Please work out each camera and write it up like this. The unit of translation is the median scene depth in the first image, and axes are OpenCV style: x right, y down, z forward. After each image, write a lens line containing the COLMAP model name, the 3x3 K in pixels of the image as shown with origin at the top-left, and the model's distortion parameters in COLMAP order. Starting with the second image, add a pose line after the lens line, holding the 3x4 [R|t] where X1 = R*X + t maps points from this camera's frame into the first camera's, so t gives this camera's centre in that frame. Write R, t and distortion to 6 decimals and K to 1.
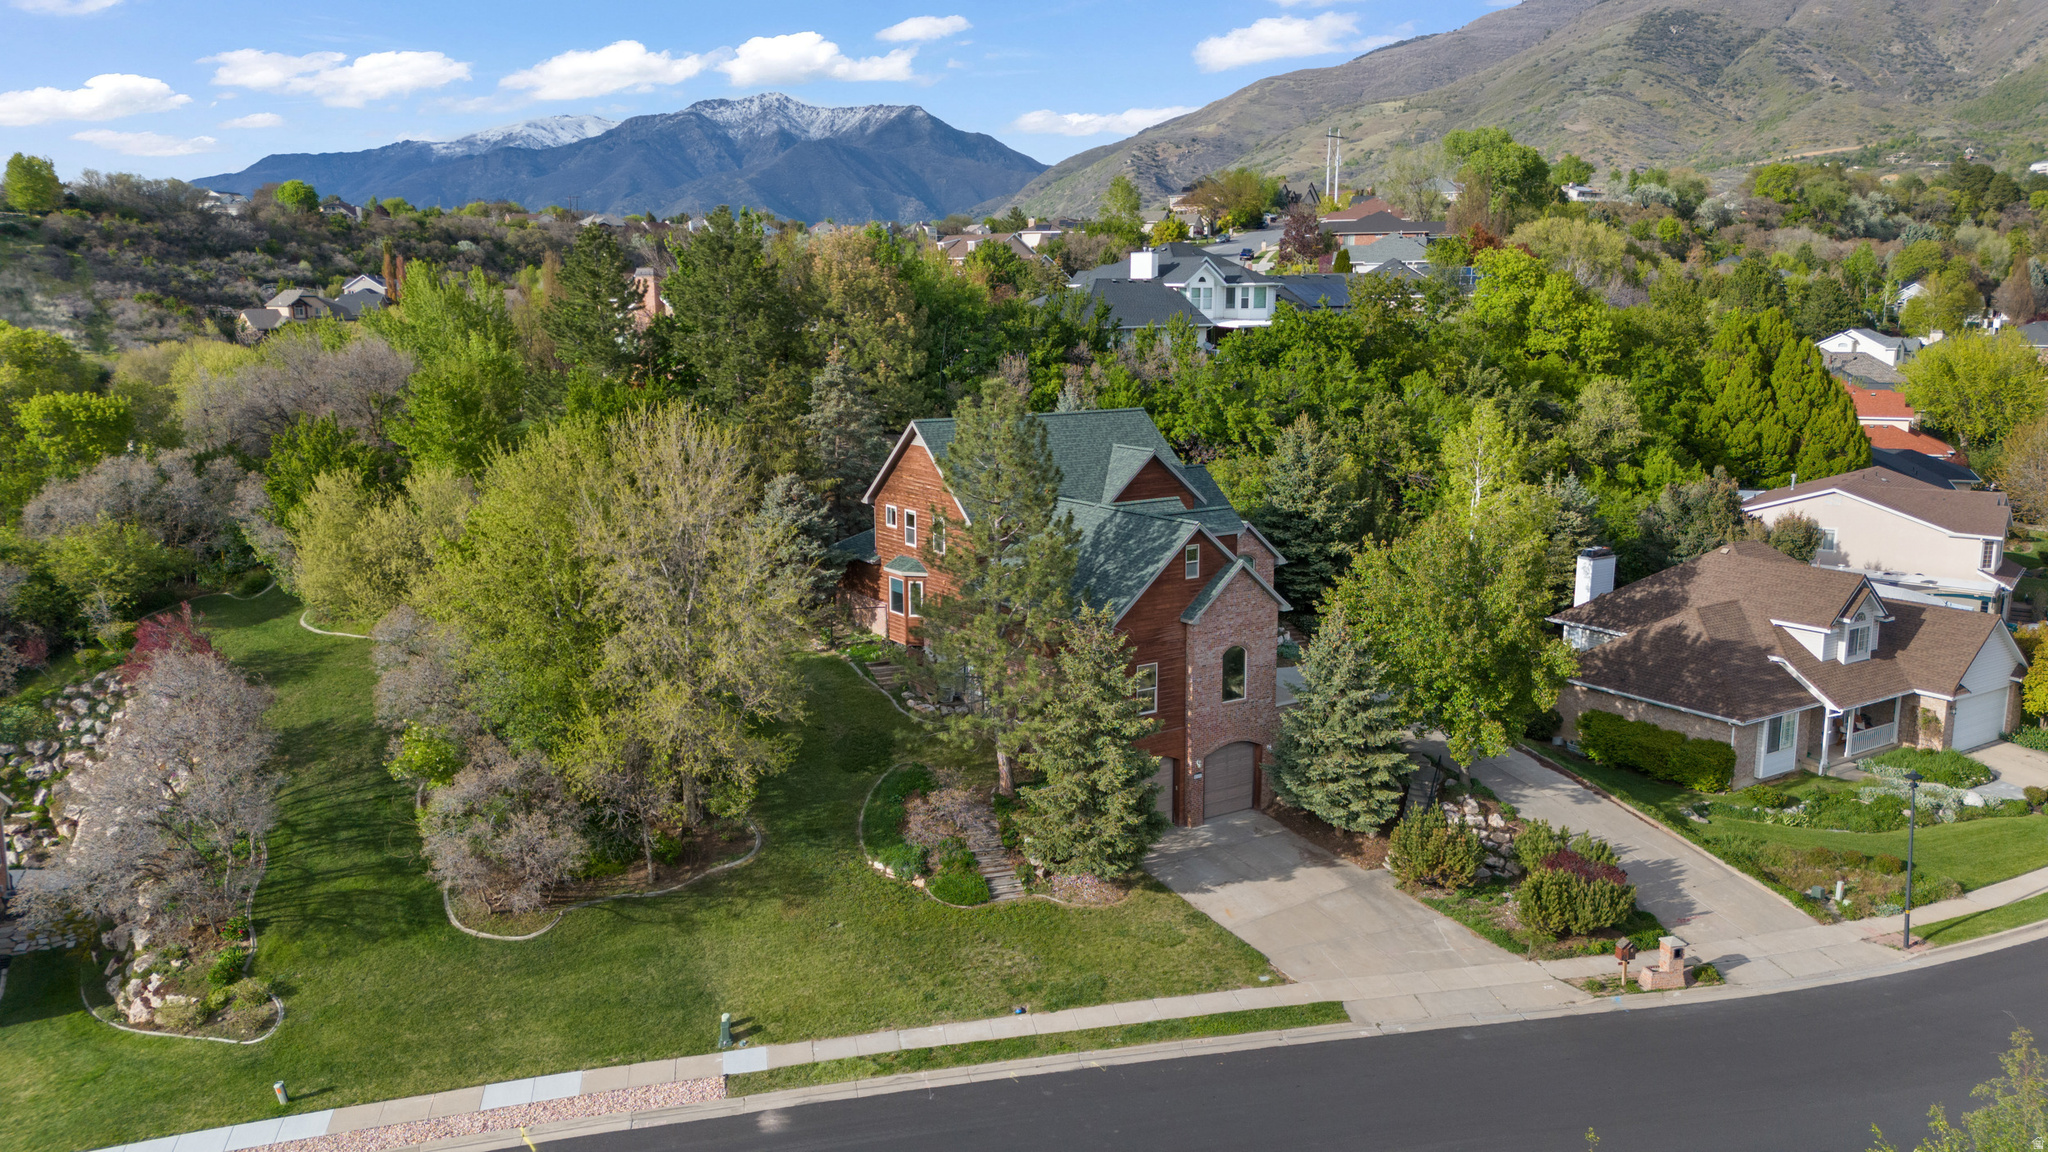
lens RADIAL K [[1493.2, 0, 1017.5], [0, 1493.2, 572.8], [0, 0, 1]] dist [0.065723, -0.052611]
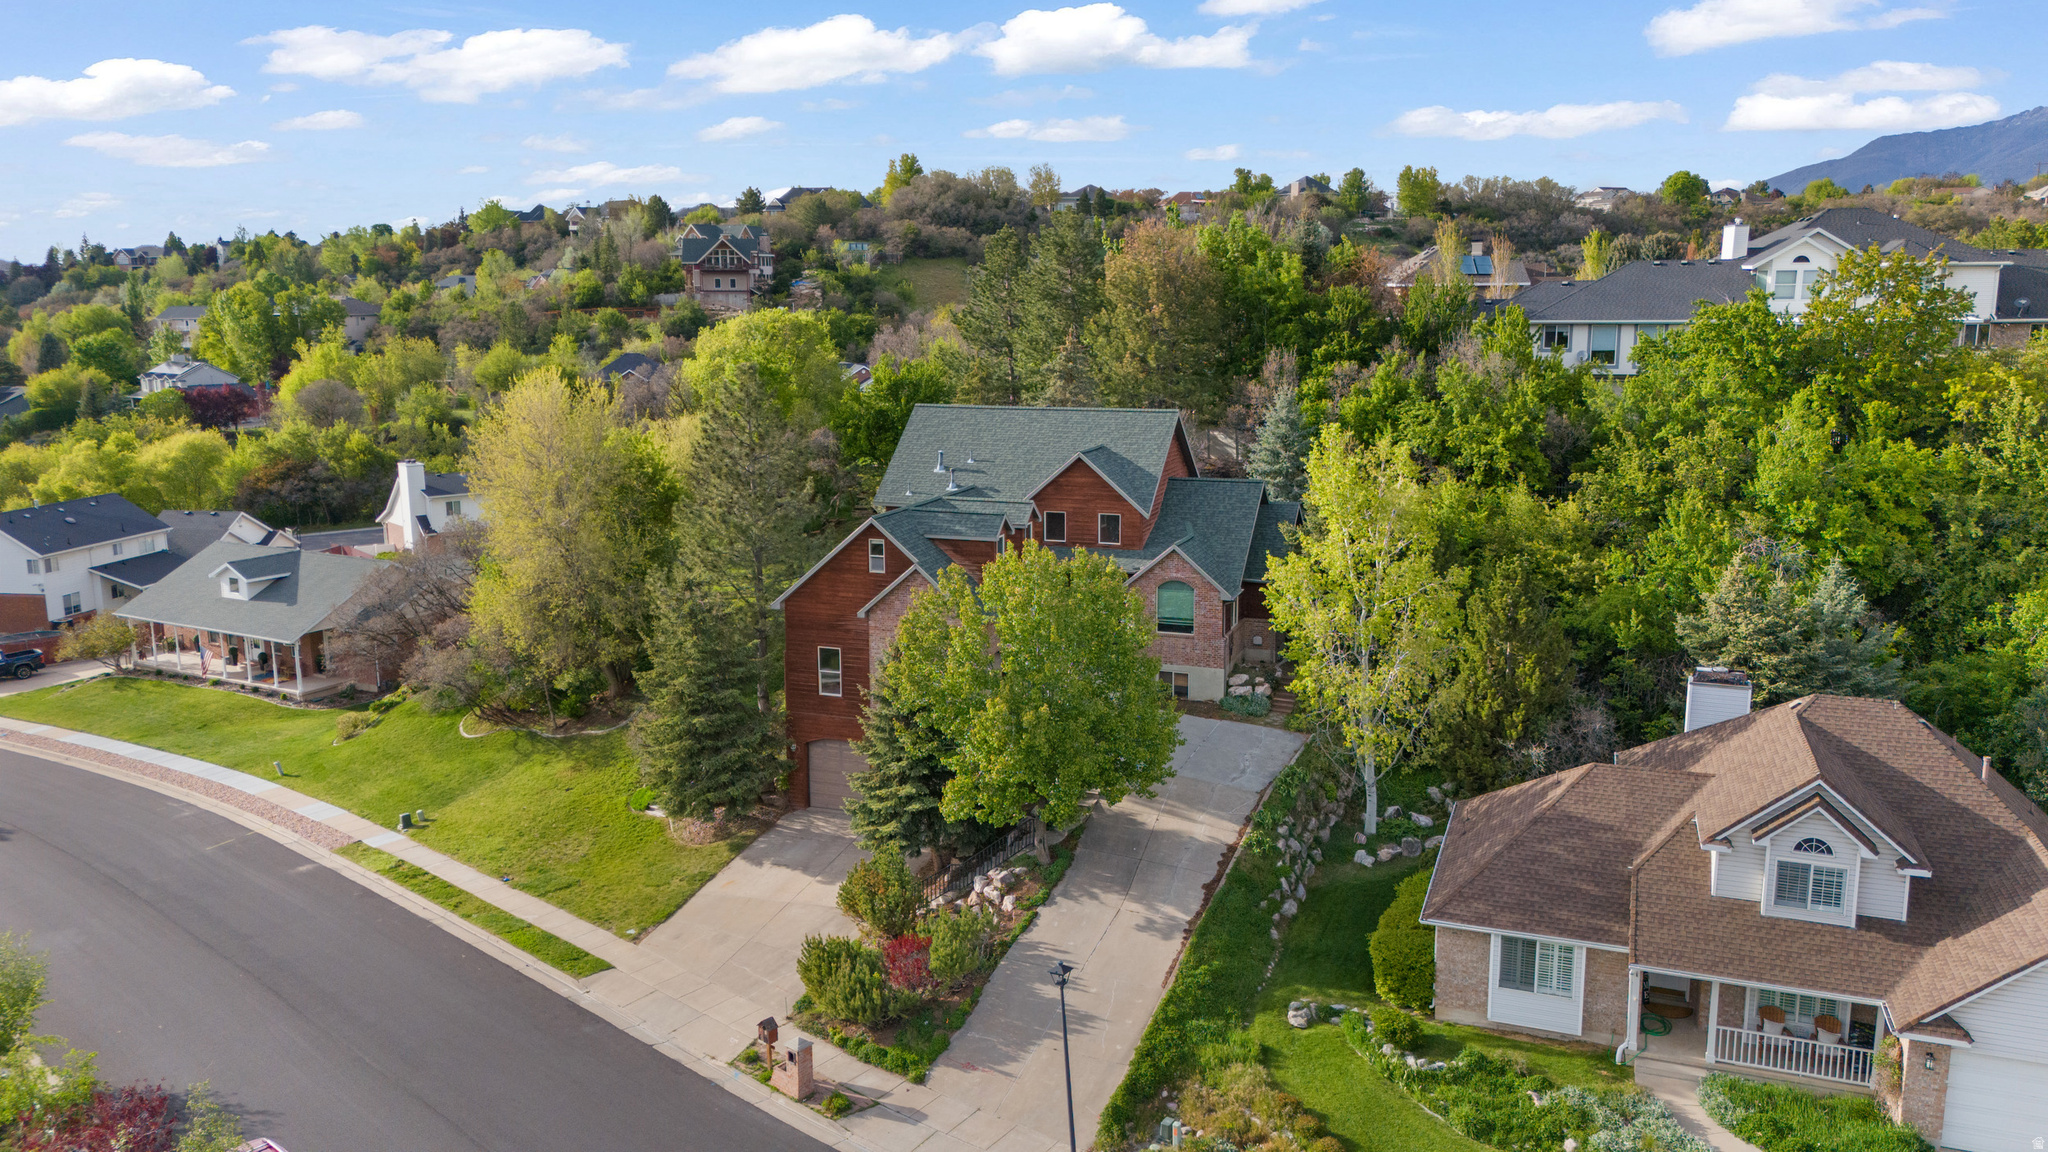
lens RADIAL K [[1493.2, 0, 1031.7], [0, 1493.2, 575.8], [0, 0, 1]] dist [0.065723, -0.052611]
pose [[0.589986, 0.151411, -0.793089, 0.903644], [-0.143857, 0.986255, 0.081273, -0.083788], [0.794494, 0.066142, 0.603659, 0.449062]]
